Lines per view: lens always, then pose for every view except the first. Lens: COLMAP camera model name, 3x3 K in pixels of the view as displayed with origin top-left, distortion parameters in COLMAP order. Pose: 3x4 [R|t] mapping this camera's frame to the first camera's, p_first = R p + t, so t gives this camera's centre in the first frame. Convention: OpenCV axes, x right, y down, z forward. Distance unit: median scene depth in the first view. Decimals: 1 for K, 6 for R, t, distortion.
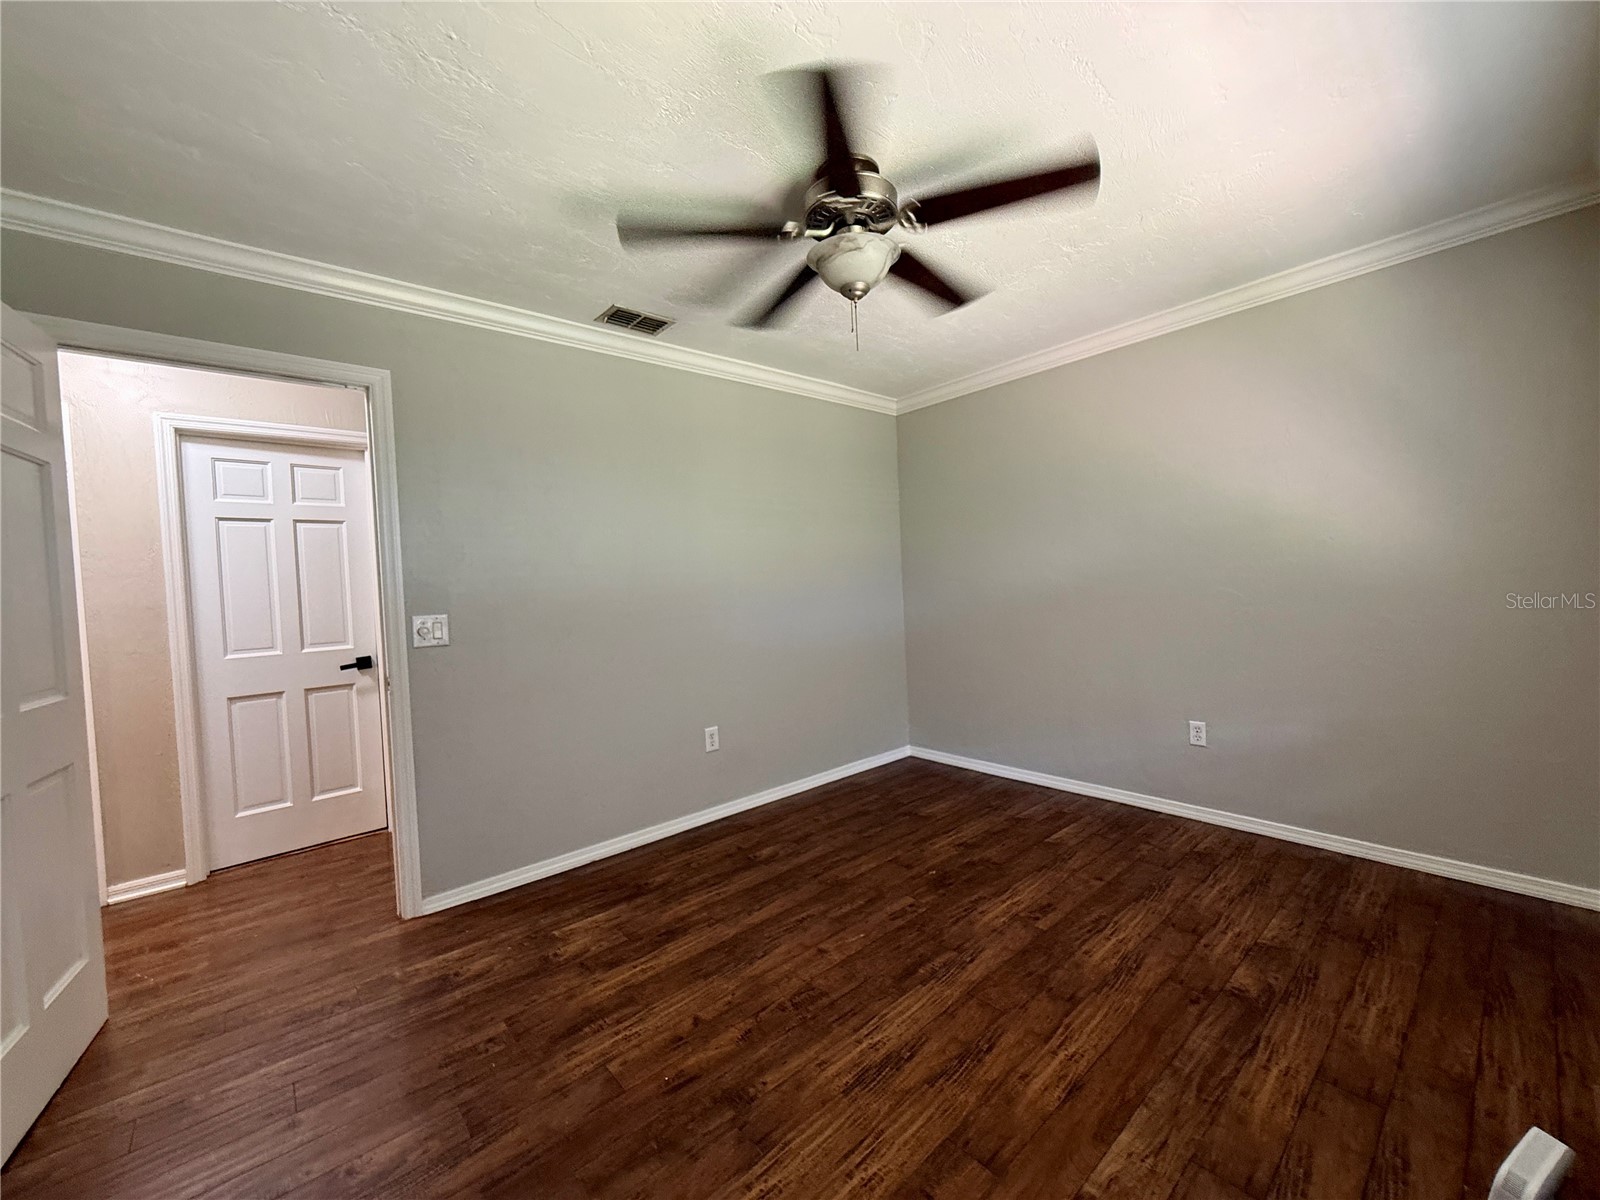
lens RADIAL K [[641.6, 0, 798.7], [0, 641.6, 597.1], [0, 0, 1]] dist [-0.000440, 0.000411]
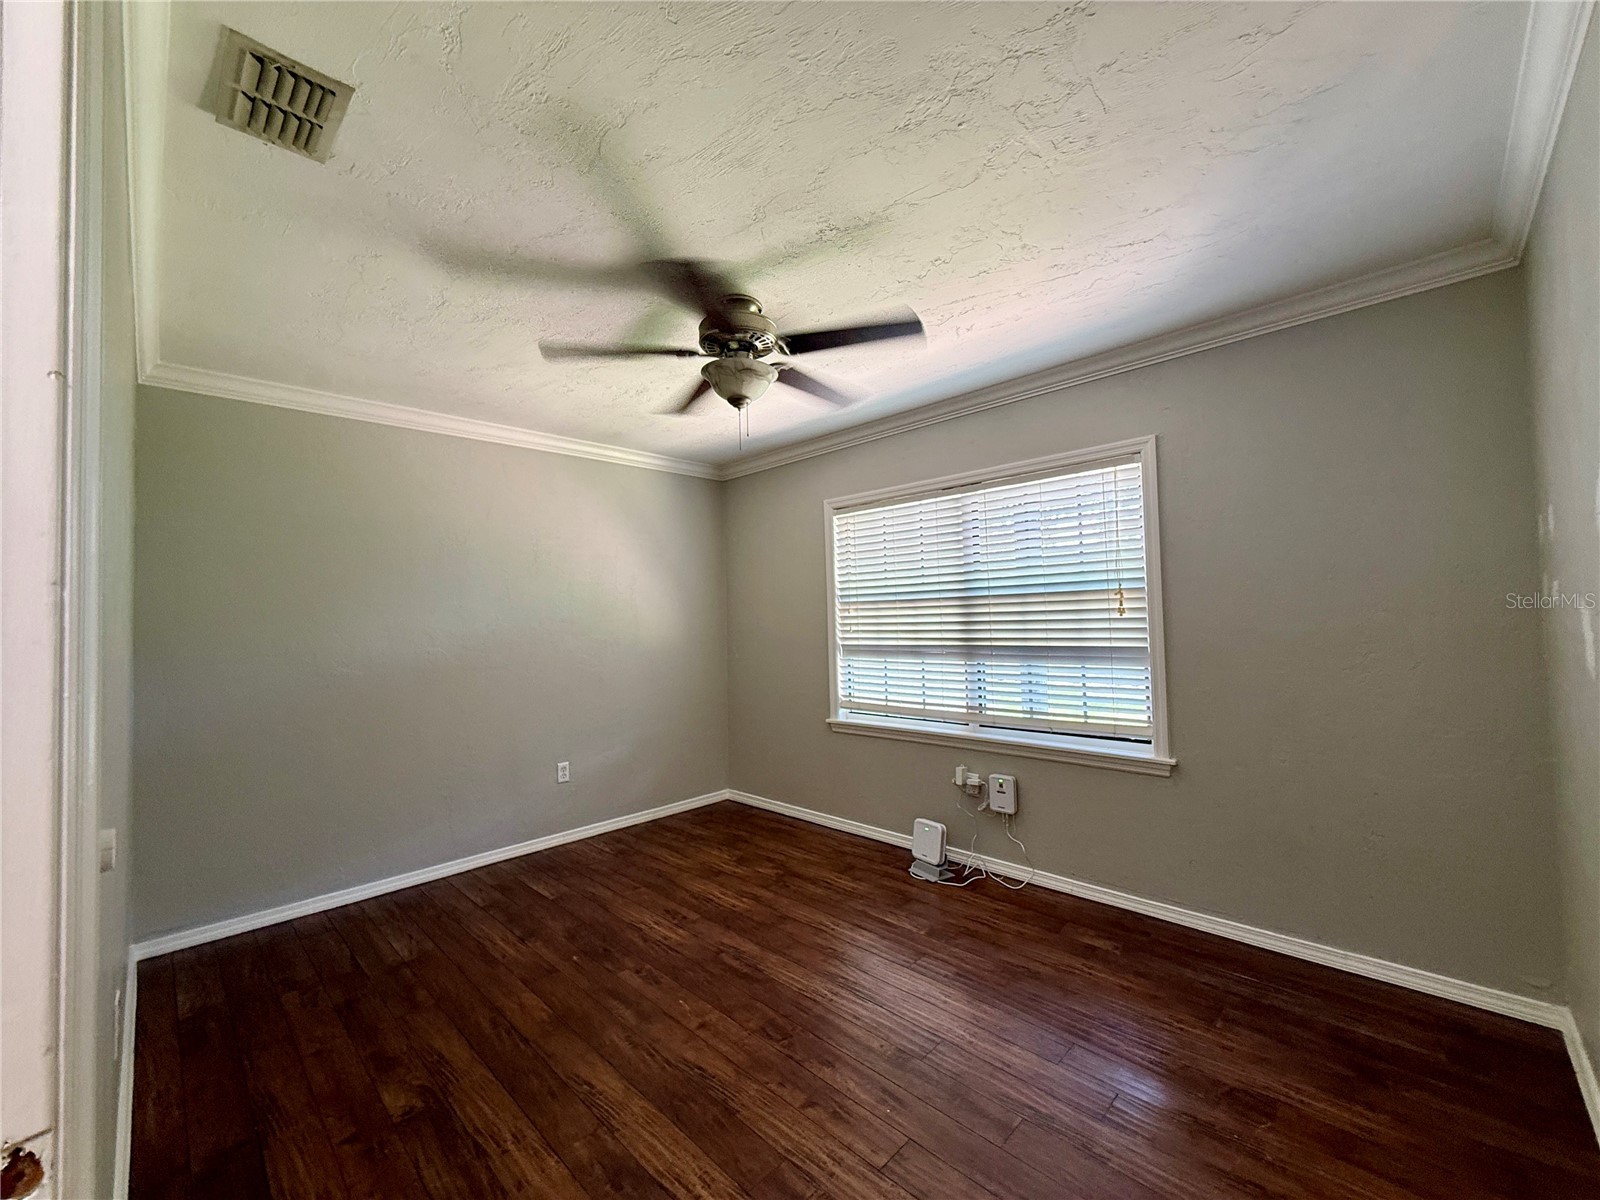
lens RADIAL K [[641.6, 0, 796.1], [0, 641.6, 599.5], [0, 0, 1]] dist [-0.000440, 0.000411]
pose [[-0.075143, 0.079142, 0.994027, -0.882953], [0.053597, 0.995725, -0.075226, -0.007755], [-0.995731, 0.047624, -0.079064, 0.807923]]
